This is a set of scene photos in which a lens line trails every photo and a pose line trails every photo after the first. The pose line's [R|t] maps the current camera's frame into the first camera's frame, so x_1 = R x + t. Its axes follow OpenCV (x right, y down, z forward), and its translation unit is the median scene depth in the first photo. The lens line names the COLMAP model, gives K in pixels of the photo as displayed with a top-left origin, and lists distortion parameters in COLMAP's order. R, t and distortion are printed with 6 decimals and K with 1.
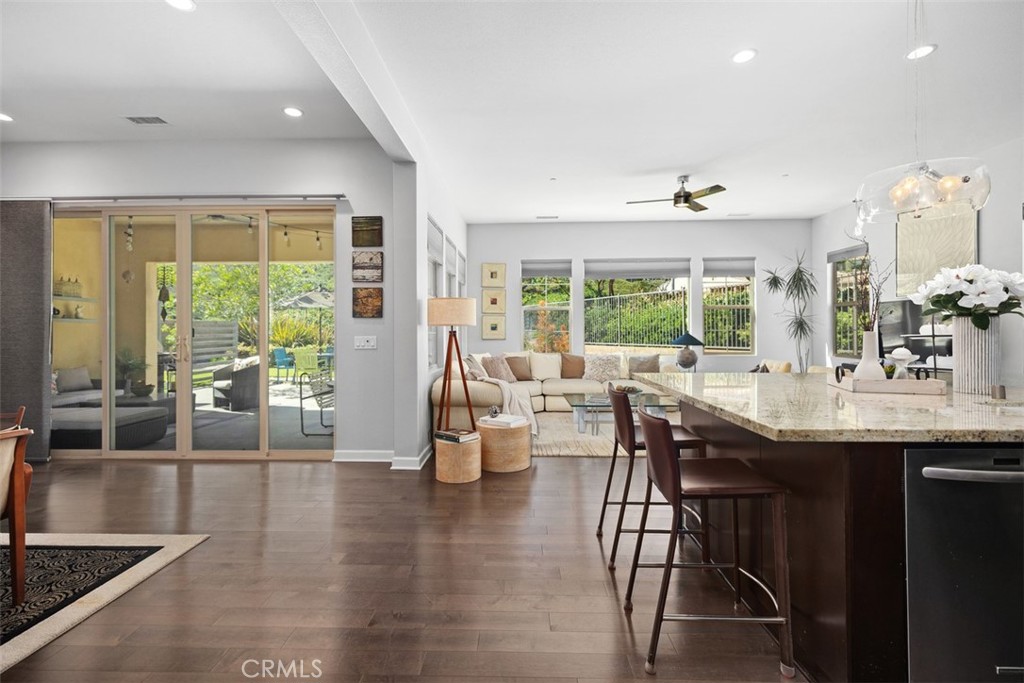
lens RADIAL K [[465.7, 0, 510.6], [0, 465.7, 327.3], [0, 0, 1]] dist [0.011238, -0.000641]
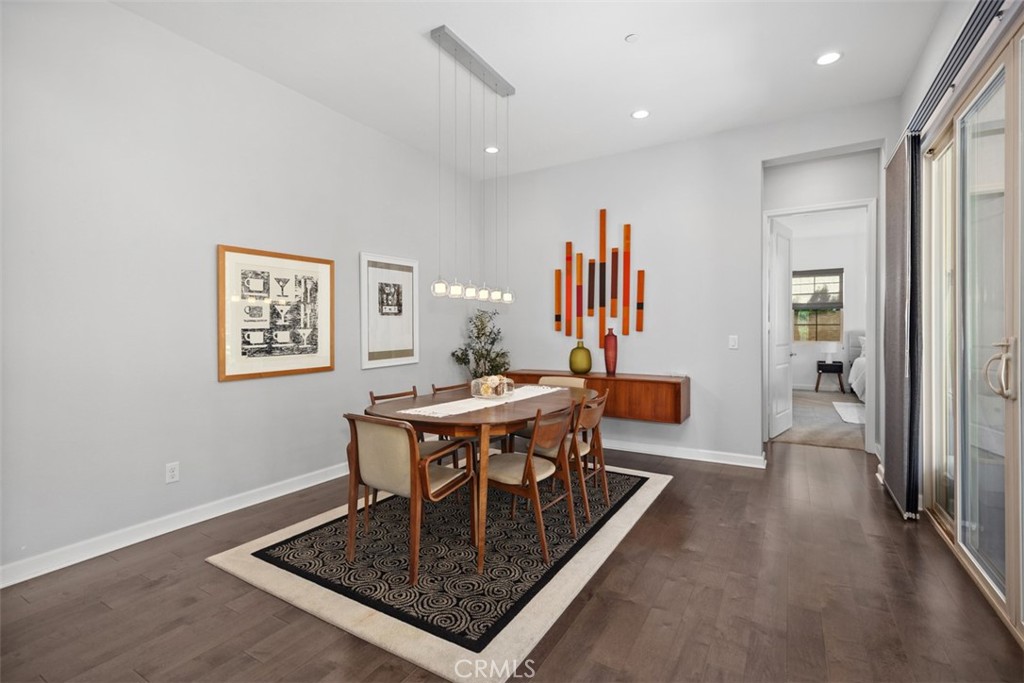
lens RADIAL K [[465.7, 0, 513.0], [0, 465.7, 333.6], [0, 0, 1]] dist [0.011238, -0.000641]
pose [[-0.487662, 0.008708, -0.872989, -0.074678], [0.010351, 0.999938, 0.004193, 0.005470], [0.872971, -0.006991, -0.487722, 0.539440]]
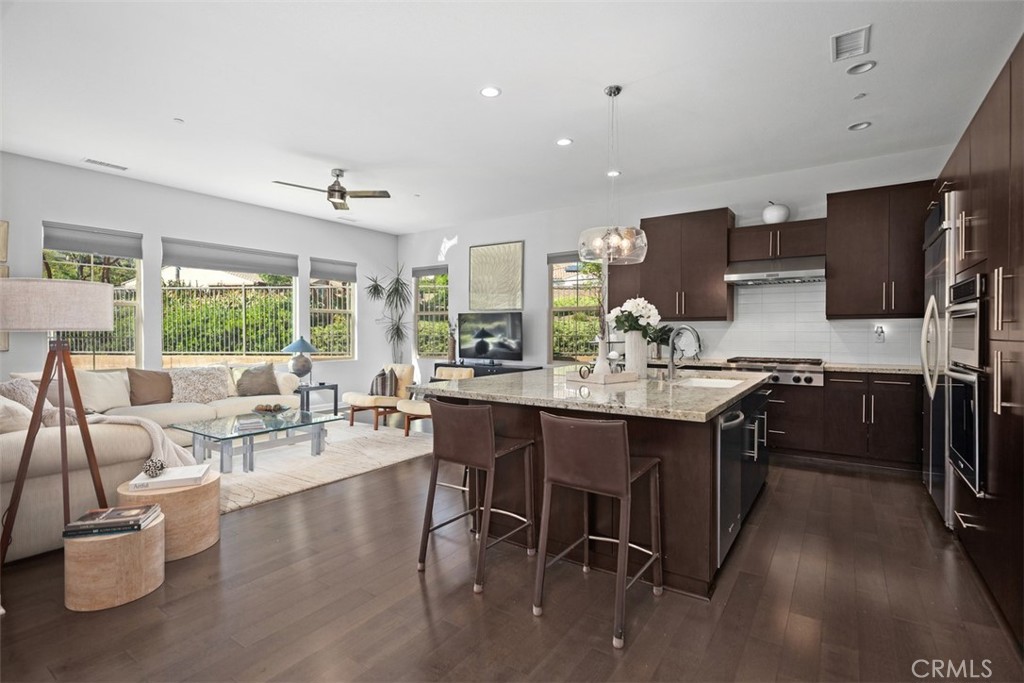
lens RADIAL K [[486.6, 0, 508.5], [0, 486.6, 336.3], [0, 0, 1]] dist [0.011823, 0.000606]
pose [[0.558593, -0.001012, 0.829441, -0.201892], [-0.009827, 0.999921, 0.007838, -0.004062], [-0.829384, -0.012529, 0.558539, 0.148843]]
